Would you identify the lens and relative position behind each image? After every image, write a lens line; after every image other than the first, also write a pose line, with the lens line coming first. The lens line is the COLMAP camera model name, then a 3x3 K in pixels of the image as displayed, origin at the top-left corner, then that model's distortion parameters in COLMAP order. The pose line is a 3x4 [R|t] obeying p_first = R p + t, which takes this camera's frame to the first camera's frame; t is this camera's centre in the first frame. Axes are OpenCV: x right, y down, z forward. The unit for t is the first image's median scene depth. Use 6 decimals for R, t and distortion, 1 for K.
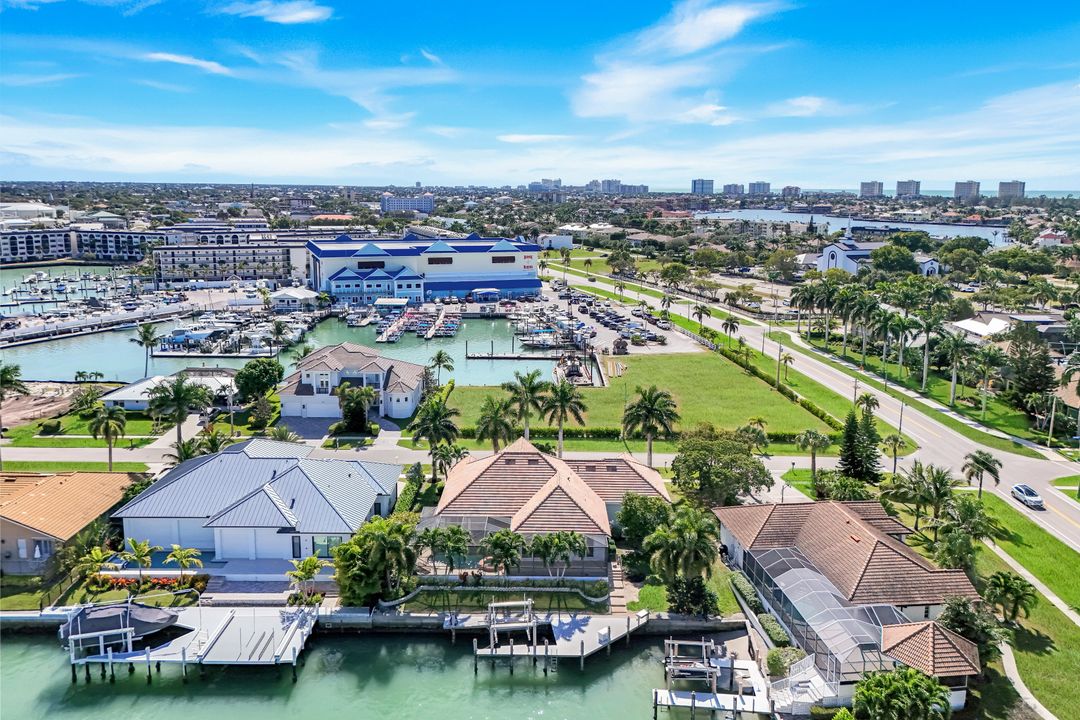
lens RADIAL K [[789.5, 0, 539.2], [0, 789.5, 321.4], [0, 0, 1]] dist [0.079748, -0.081612]
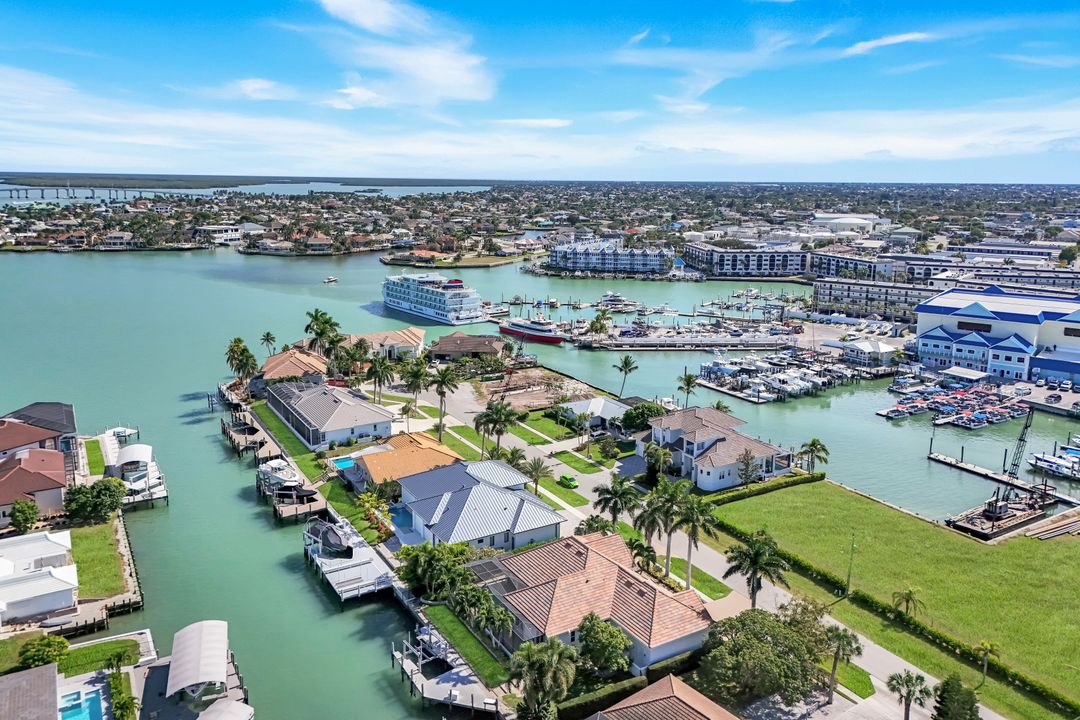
lens RADIAL K [[789.5, 0, 539.2], [0, 789.5, 321.4], [0, 0, 1]] dist [0.079748, -0.081612]
pose [[0.522277, 0.149556, -0.839559, 0.293411], [-0.149319, 0.985330, 0.082635, -0.079990], [0.839602, 0.082204, 0.536947, 0.104947]]
